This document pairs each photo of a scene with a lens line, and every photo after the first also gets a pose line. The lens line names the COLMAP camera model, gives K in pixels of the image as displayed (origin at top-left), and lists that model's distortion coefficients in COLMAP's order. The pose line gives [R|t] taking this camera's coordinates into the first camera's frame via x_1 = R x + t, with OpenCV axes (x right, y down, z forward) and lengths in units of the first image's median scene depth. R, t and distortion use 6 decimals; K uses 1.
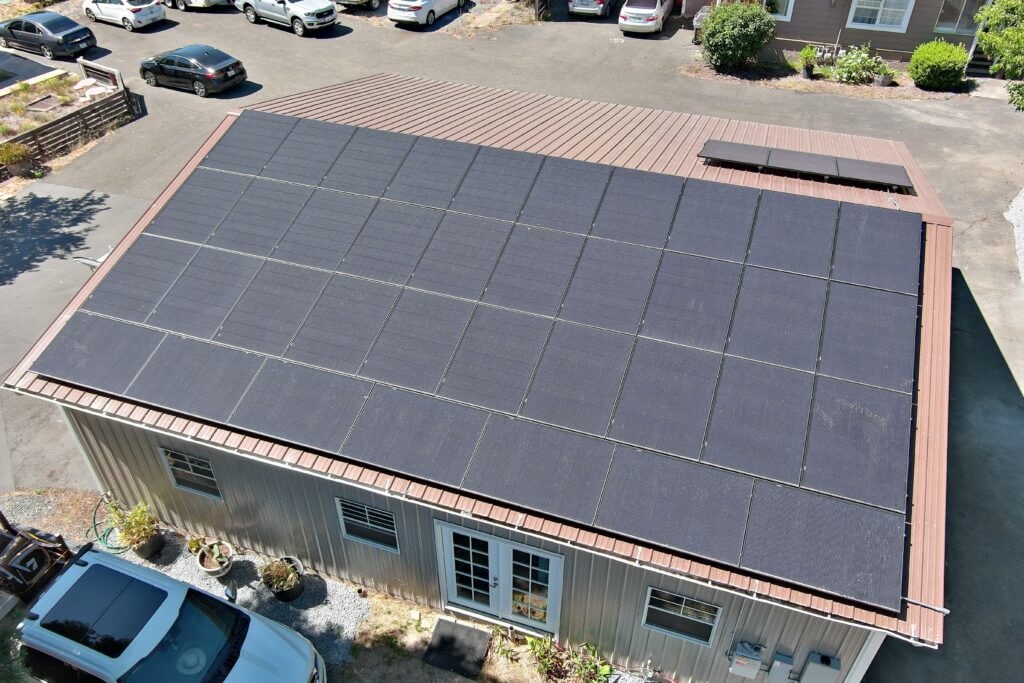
lens RADIAL K [[790.7, 0, 507.5], [0, 790.7, 338.9], [0, 0, 1]] dist [0.009087, 0.005210]
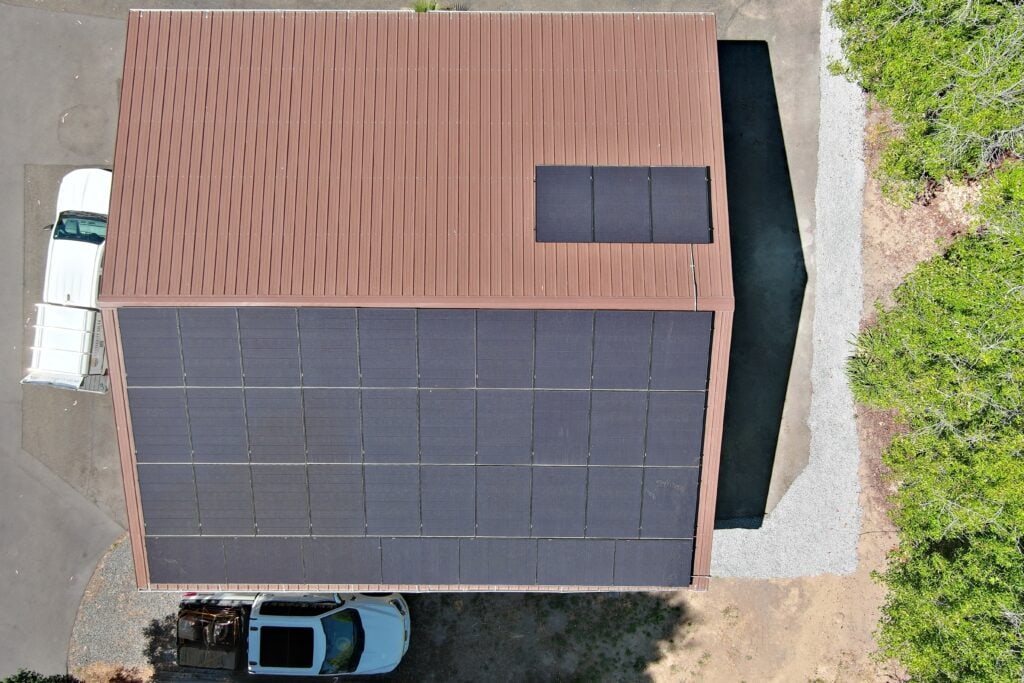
lens RADIAL K [[790.7, 0, 507.5], [0, 790.7, 338.9], [0, 0, 1]] dist [0.009087, 0.005210]
pose [[0.945839, -0.324634, 0.000854, 0.202781], [0.200136, 0.585175, 0.785822, -1.382517], [-0.255604, -0.743090, 0.618452, 0.257784]]
